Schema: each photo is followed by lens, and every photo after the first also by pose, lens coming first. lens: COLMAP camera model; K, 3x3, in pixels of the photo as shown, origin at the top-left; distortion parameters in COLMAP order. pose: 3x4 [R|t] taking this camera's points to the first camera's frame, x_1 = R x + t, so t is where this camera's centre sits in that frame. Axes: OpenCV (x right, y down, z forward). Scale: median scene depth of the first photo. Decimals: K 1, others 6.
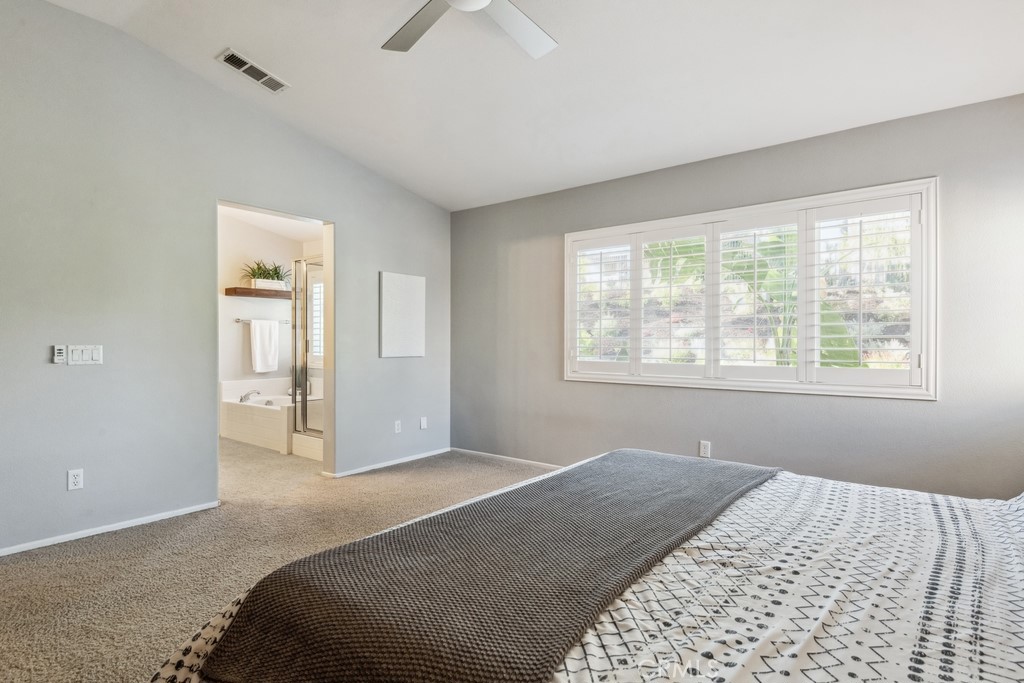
lens RADIAL K [[554.5, 0, 504.1], [0, 554.5, 340.9], [0, 0, 1]] dist [0.009829, -0.001069]
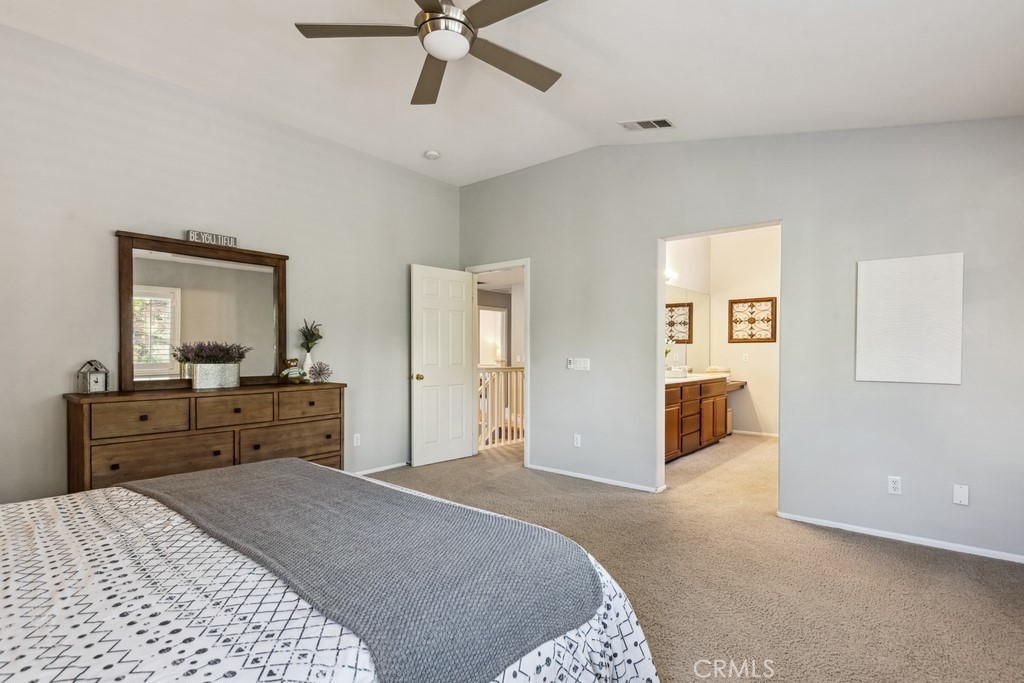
lens RADIAL K [[487.4, 0, 496.4], [0, 487.4, 357.4], [0, 0, 1]] dist [0.007746, -0.009070]
pose [[-0.044043, 0.006929, -0.999006, 0.829129], [-0.004106, 0.999966, 0.007116, -0.004851], [0.999021, 0.004415, -0.044013, 1.041453]]
